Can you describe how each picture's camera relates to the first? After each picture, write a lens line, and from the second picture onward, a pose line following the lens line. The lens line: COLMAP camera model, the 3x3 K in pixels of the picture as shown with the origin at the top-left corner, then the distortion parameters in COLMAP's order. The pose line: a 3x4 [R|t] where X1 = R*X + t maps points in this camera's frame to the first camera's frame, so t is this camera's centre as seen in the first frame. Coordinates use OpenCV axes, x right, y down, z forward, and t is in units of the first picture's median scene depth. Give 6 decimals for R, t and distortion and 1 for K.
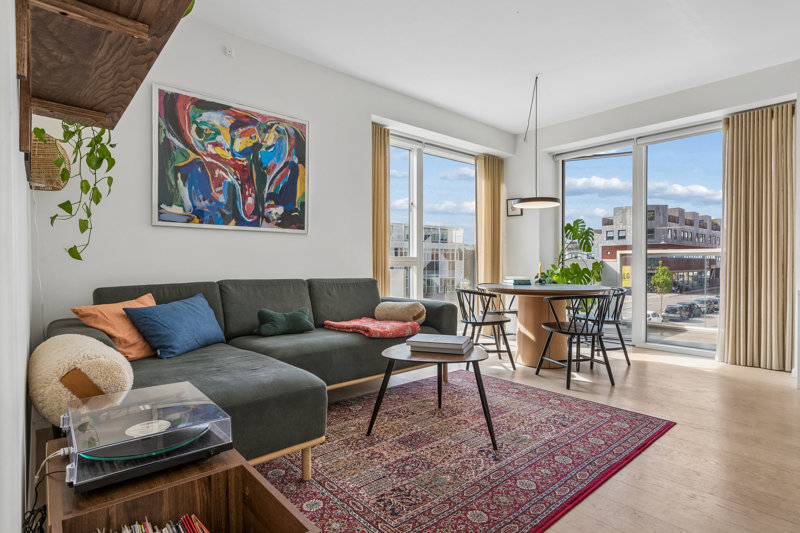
lens RADIAL K [[415.8, 0, 402.3], [0, 415.8, 267.1], [0, 0, 1]] dist [0.000917, -0.000764]
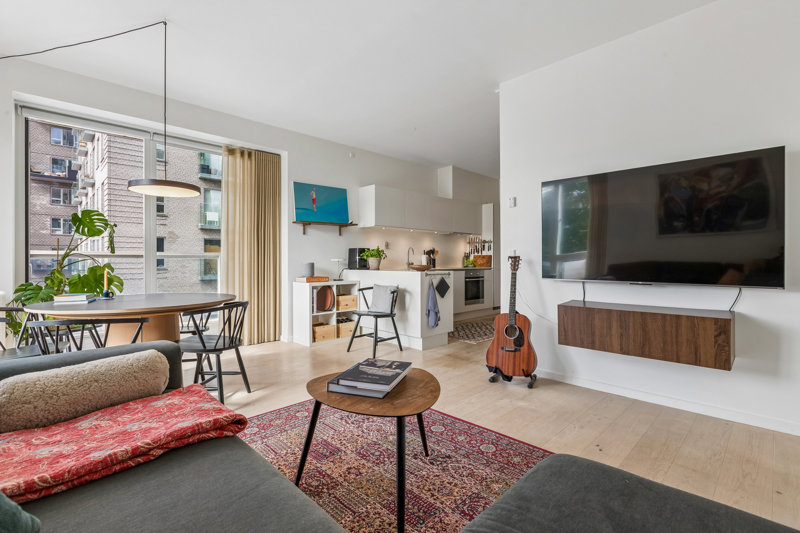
lens RADIAL K [[370.9, 0, 401.8], [0, 370.9, 260.6], [0, 0, 1]] dist [-0.001503, -0.000159]
pose [[-0.055004, 0.002243, 0.998484, -0.413804], [0.013152, 0.999912, -0.001522, -0.019204], [-0.998400, 0.013048, -0.055029, 0.684935]]
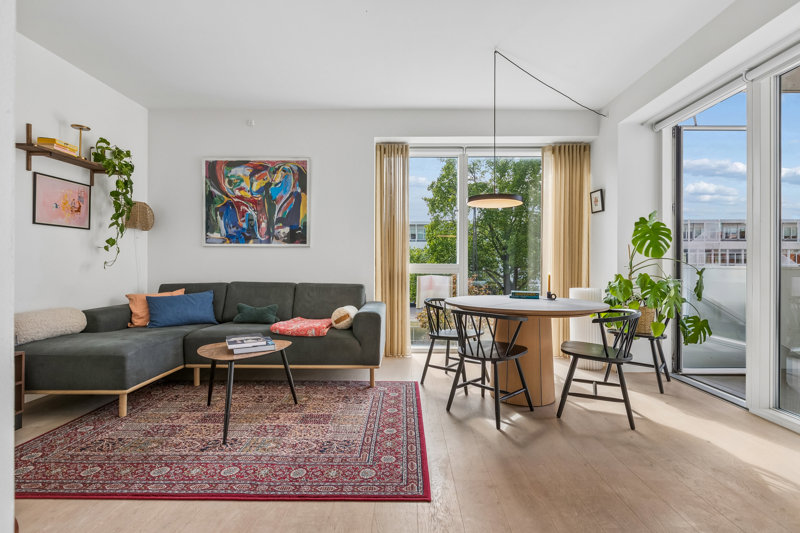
lens RADIAL K [[378.2, 0, 404.5], [0, 378.2, 265.8], [0, 0, 1]] dist [-0.000358, -0.000091]
pose [[0.747056, 0.003553, -0.664751, 0.772939], [-0.010196, 0.999929, -0.006114, -0.019604], [0.664683, 0.011346, 0.747040, 0.349103]]
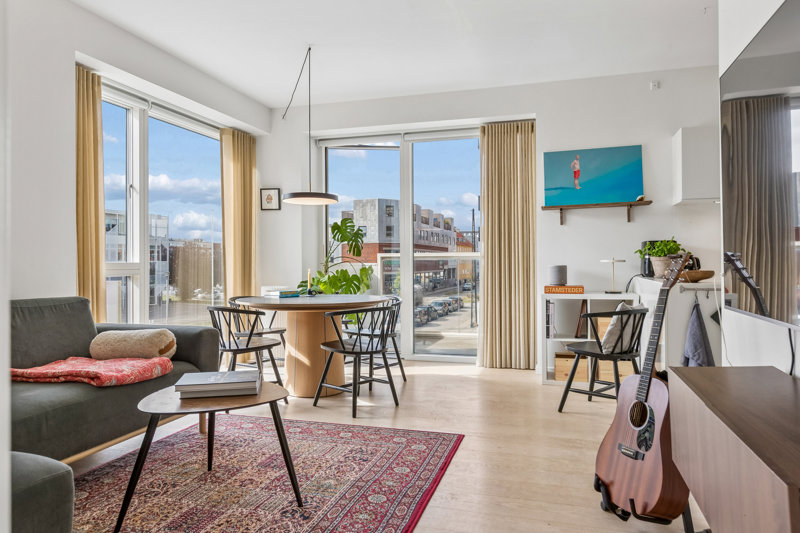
lens RADIAL K [[535.1, 0, 400.0], [0, 535.1, 261.3], [0, 0, 1]] dist [0.001093, -0.002225]
pose [[0.848382, -0.002195, 0.529380, -0.101626], [0.010084, 0.999877, -0.012015, -0.015790], [-0.529289, 0.015531, 0.848300, 0.001467]]
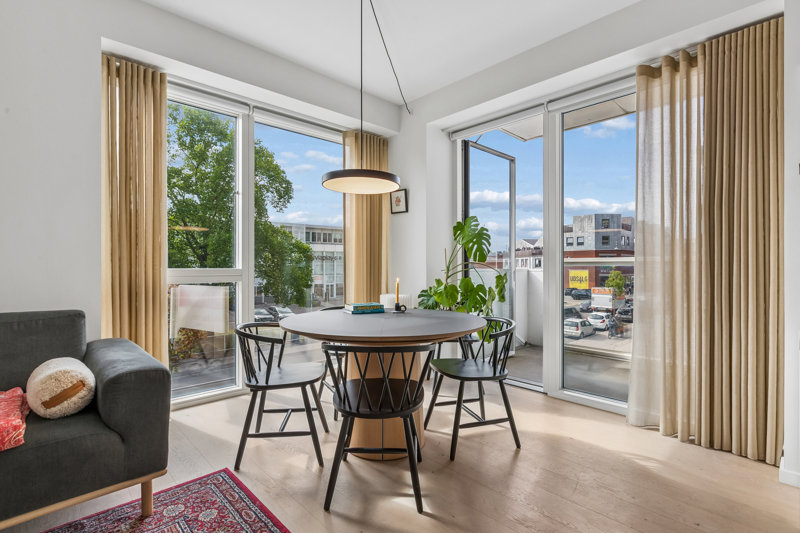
lens RADIAL K [[384.1, 0, 400.5], [0, 384.1, 264.7], [0, 0, 1]] dist [-0.004725, -0.000056]
pose [[0.999065, 0.000243, 0.043243, 0.393946], [0.000408, 0.999887, -0.015041, -0.030971], [-0.043242, 0.015044, 0.998951, 0.499100]]
